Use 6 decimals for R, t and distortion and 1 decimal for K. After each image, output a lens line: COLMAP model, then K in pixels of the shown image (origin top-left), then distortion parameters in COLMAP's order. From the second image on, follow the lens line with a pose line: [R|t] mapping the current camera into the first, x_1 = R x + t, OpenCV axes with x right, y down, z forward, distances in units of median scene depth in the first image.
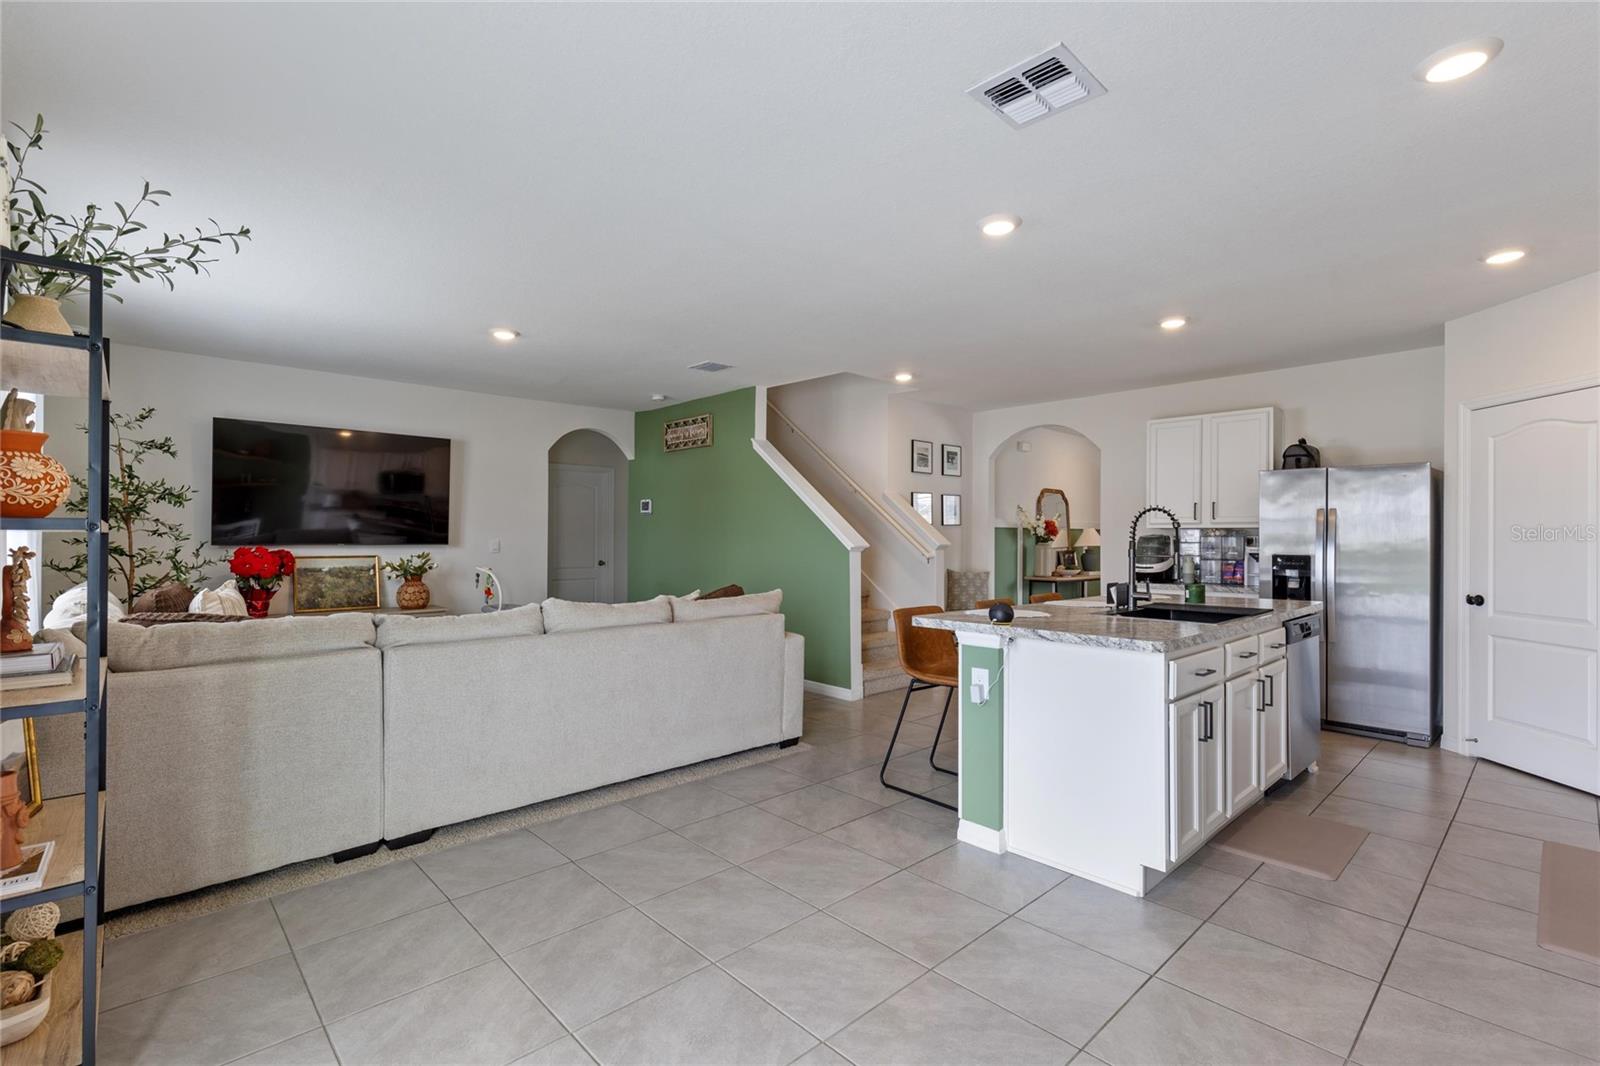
lens RADIAL K [[728.1, 0, 803.9], [0, 728.1, 528.6], [0, 0, 1]] dist [0.001534, -0.001091]
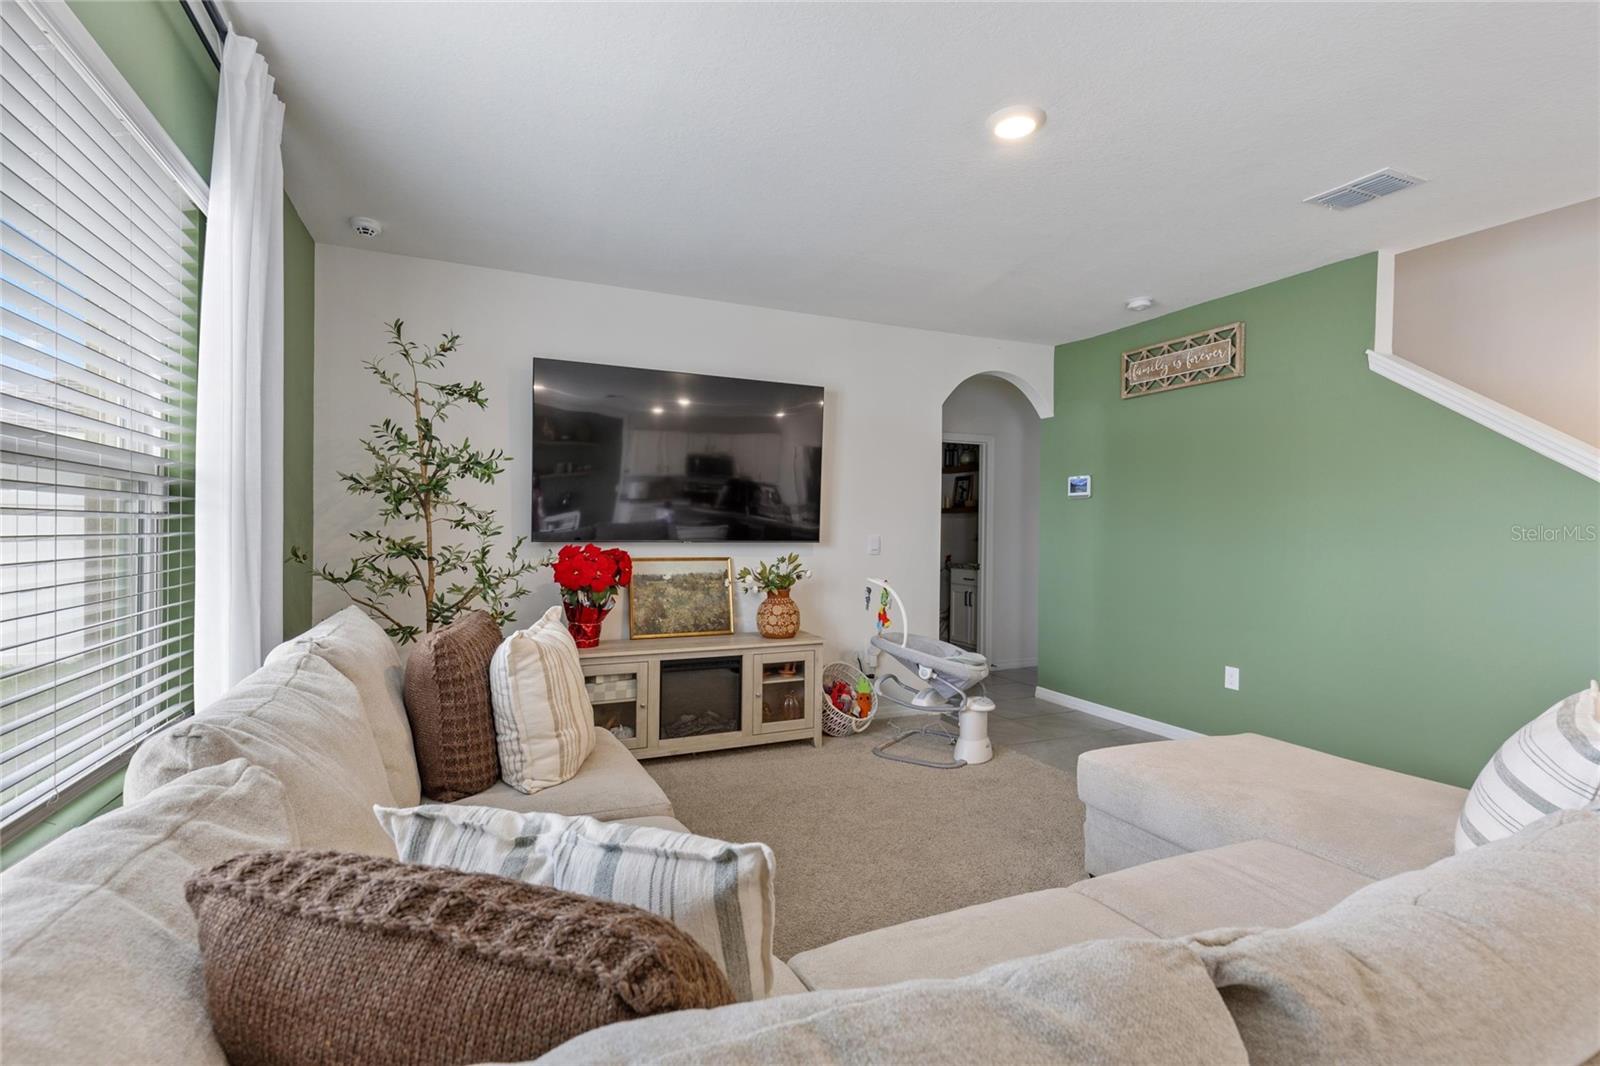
lens RADIAL K [[728.1, 0, 797.5], [0, 728.1, 530.3], [0, 0, 1]] dist [0.001534, -0.001091]
pose [[0.942260, 0.008109, -0.334783, -0.333366], [-0.003589, 0.999894, 0.014118, 0.001296], [0.334862, -0.012102, 0.942189, 0.419892]]
